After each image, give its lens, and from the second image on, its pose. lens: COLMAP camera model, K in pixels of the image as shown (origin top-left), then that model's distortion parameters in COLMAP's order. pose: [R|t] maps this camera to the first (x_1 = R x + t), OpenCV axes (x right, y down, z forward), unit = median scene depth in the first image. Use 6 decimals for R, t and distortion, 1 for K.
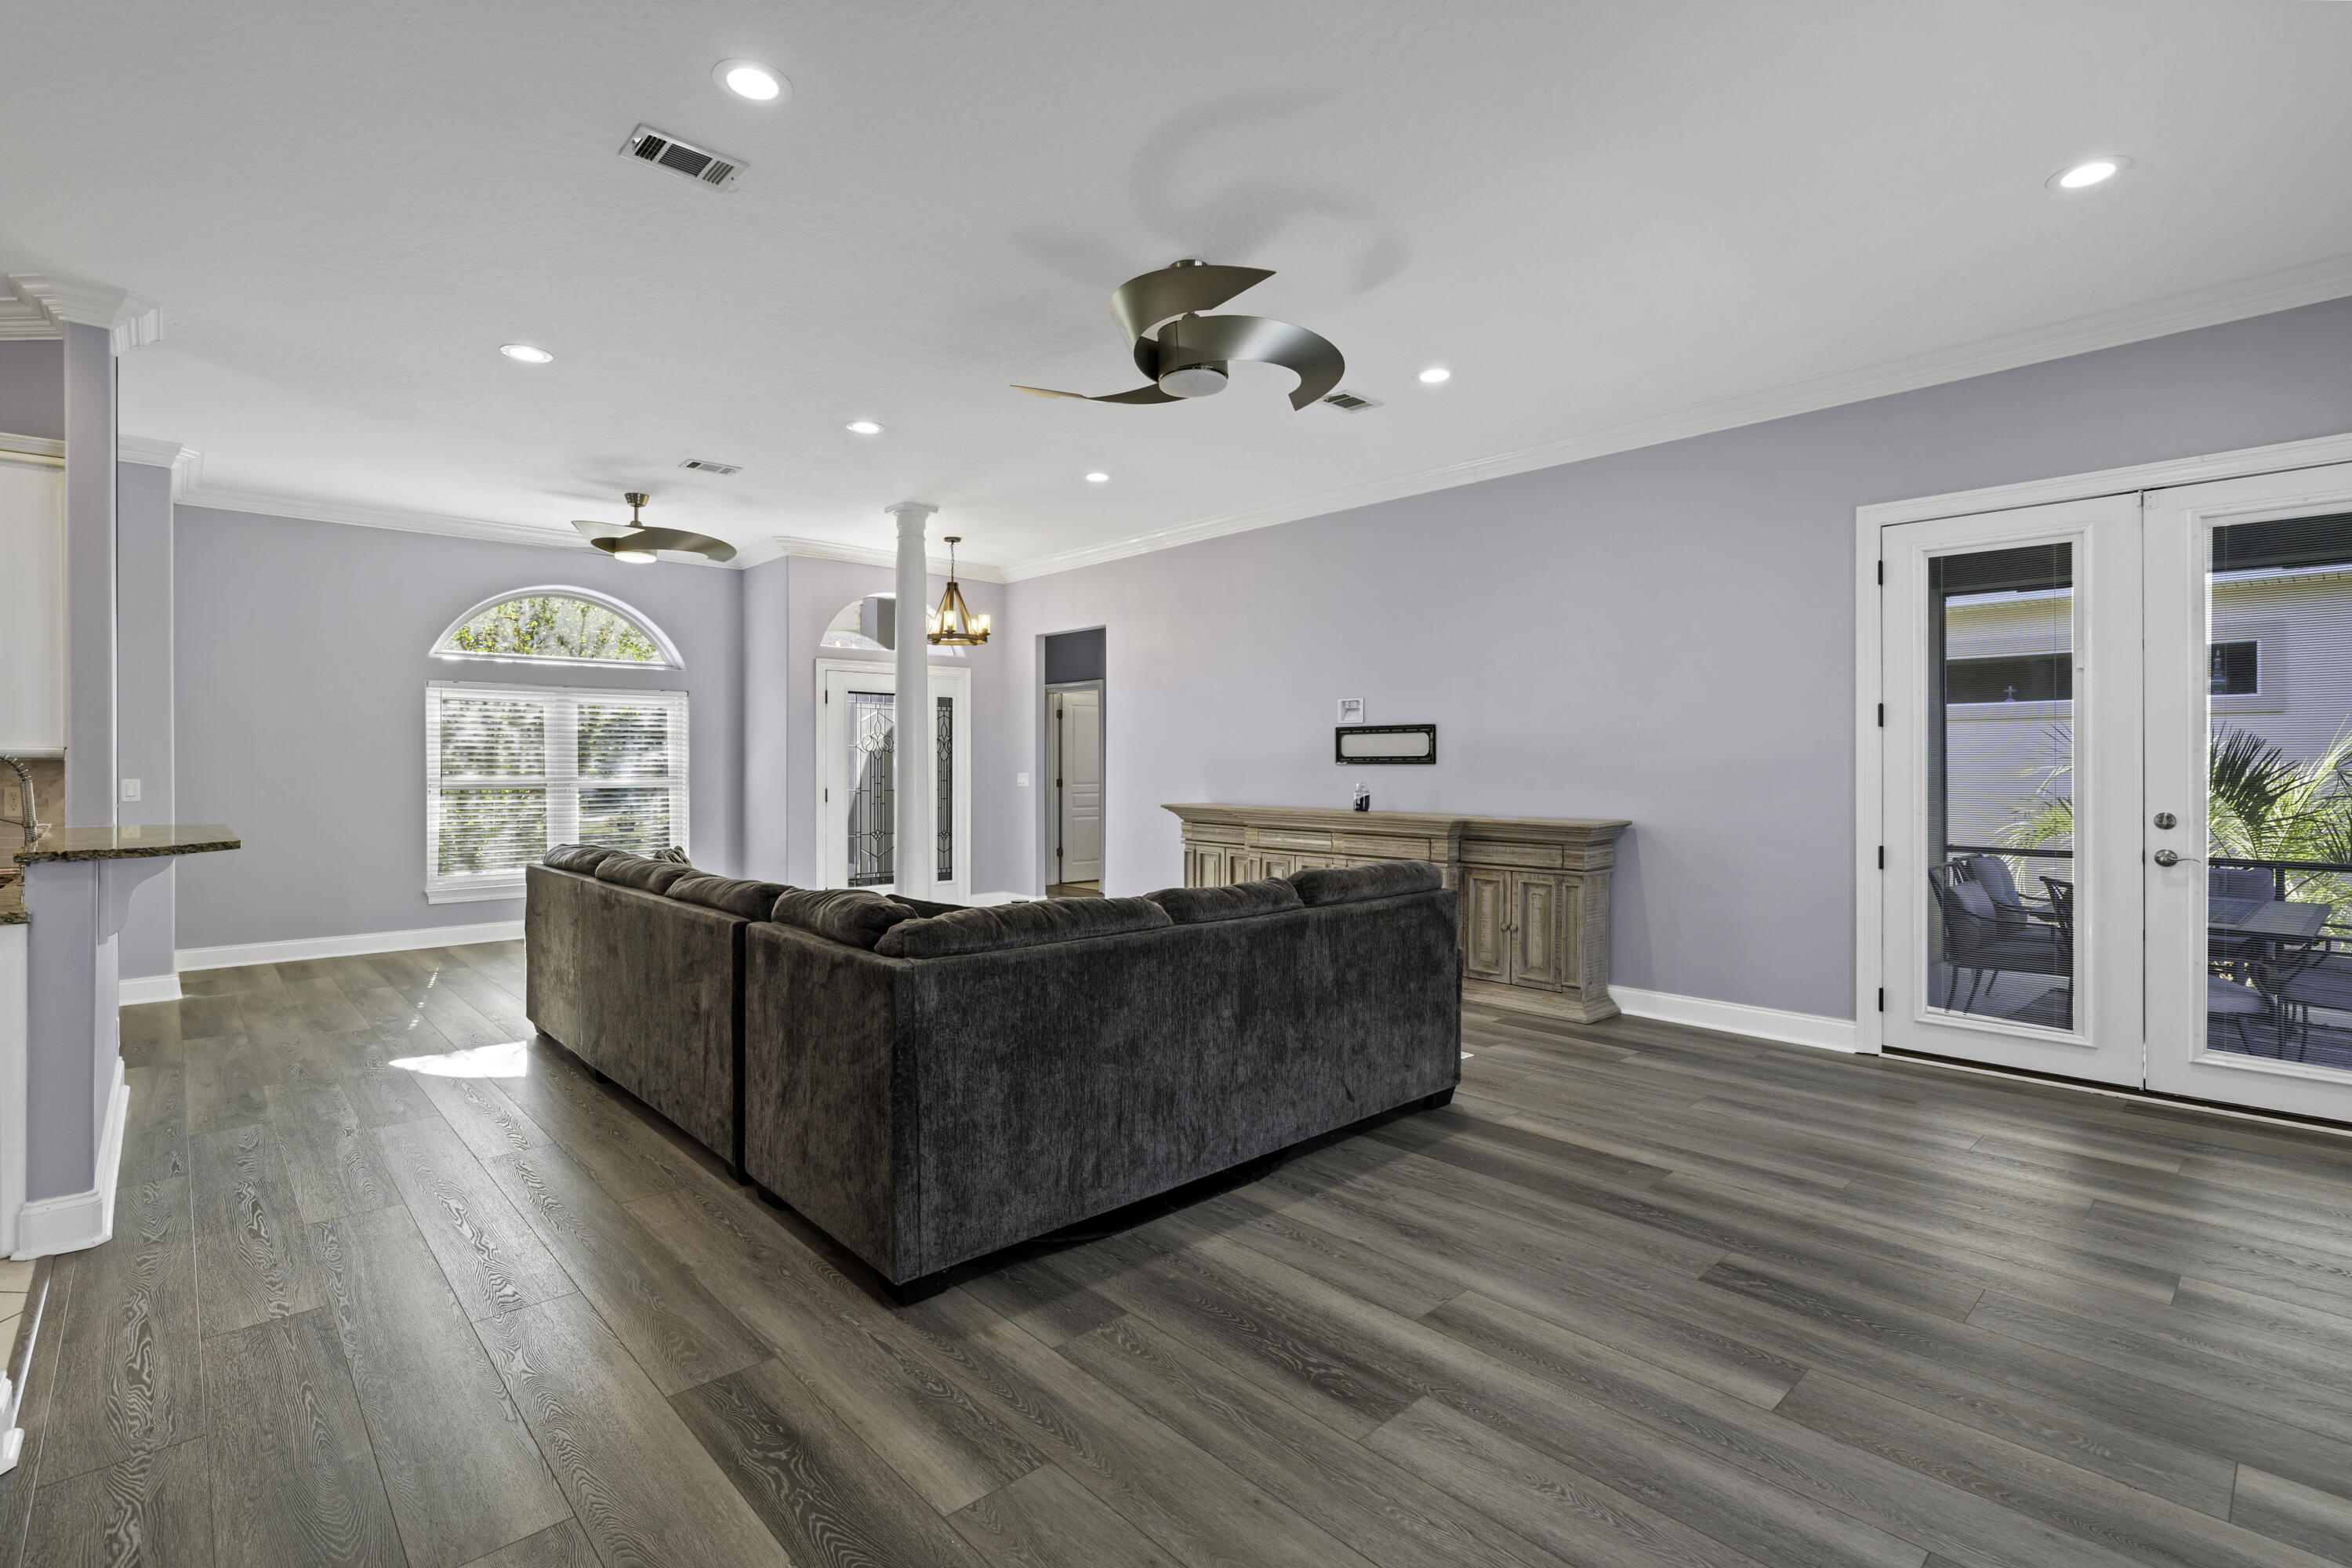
lens RADIAL K [[1119.3, 0, 1174.8], [0, 1119.3, 763.6], [0, 0, 1]] dist [-0.002383, -0.000421]
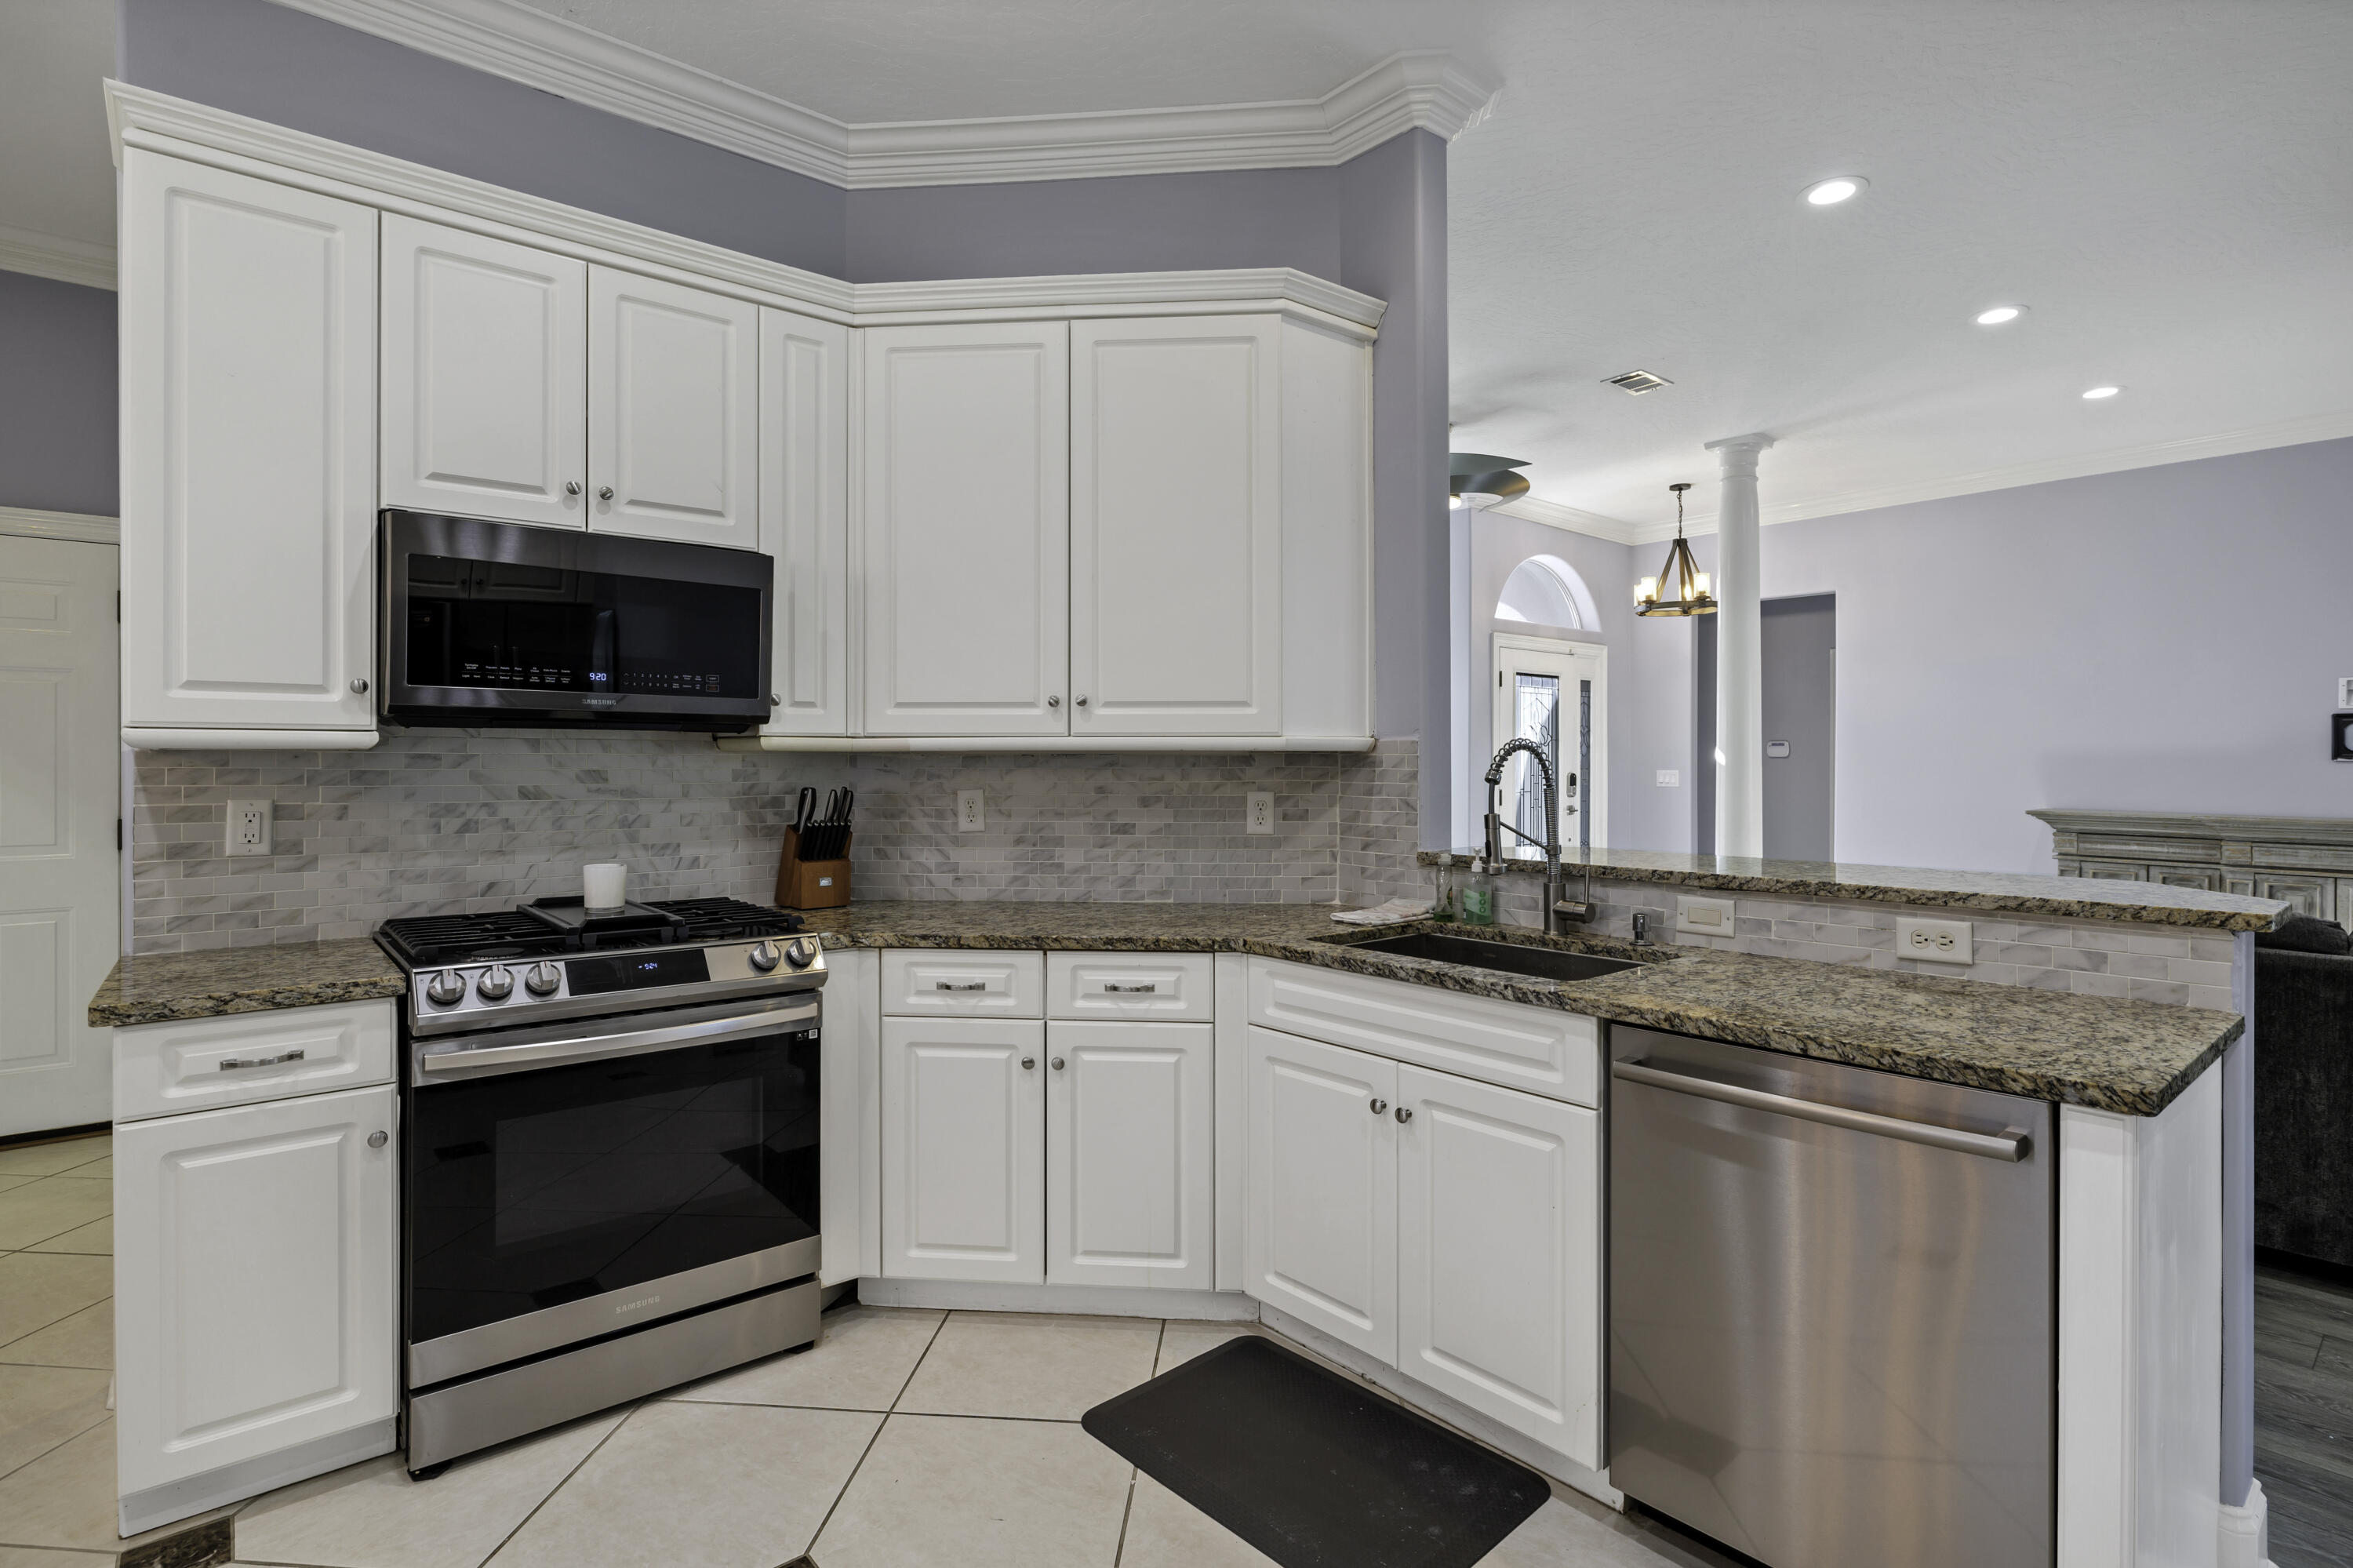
lens RADIAL K [[1150.2, 0, 1172.3], [0, 1150.2, 759.6], [0, 0, 1]] dist [0.001226, 0.000914]
pose [[0.999341, 0.000756, -0.036283, -0.643550], [-0.000688, 0.999998, 0.001892, -0.000810], [0.036284, -0.001866, 0.999340, 0.161546]]
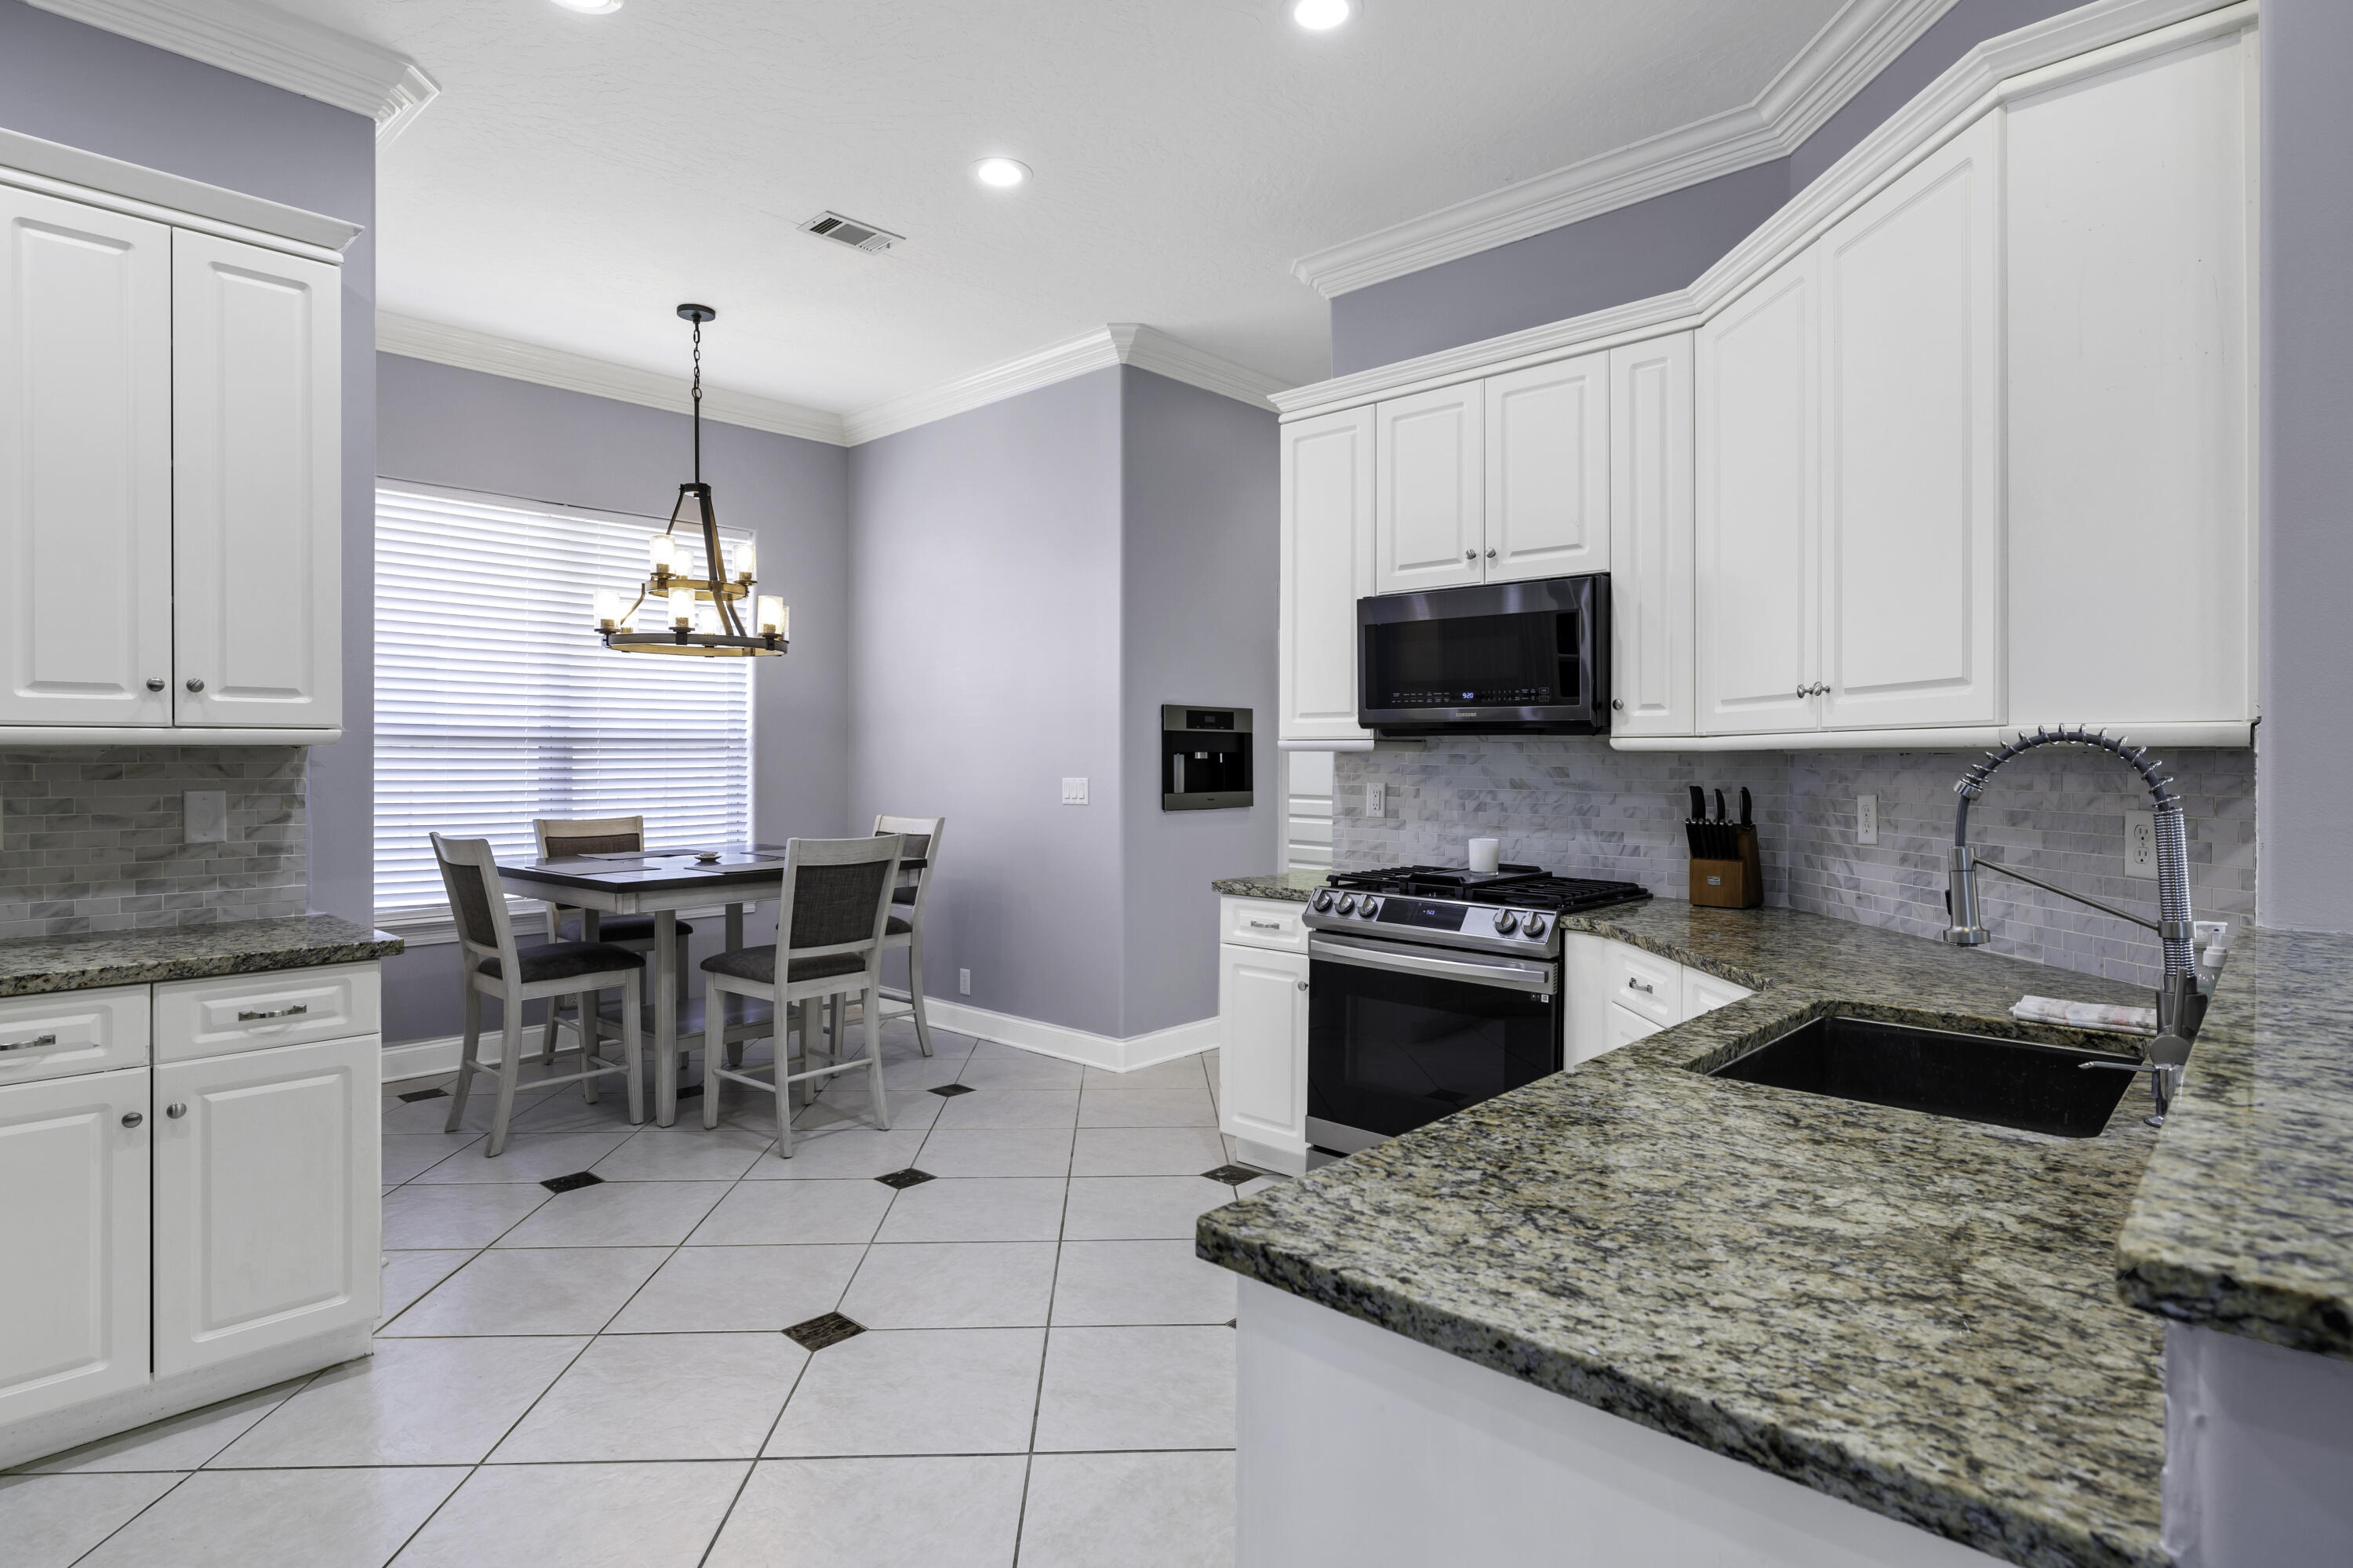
lens RADIAL K [[1238.2, 0, 1173.3], [0, 1238.2, 758.8], [0, 0, 1]] dist [-0.000968, 0.000048]
pose [[0.093613, 0.002405, -0.995606, -0.349004], [-0.001496, 0.999996, 0.002275, -0.000681], [0.995608, 0.001276, 0.093616, 0.339278]]
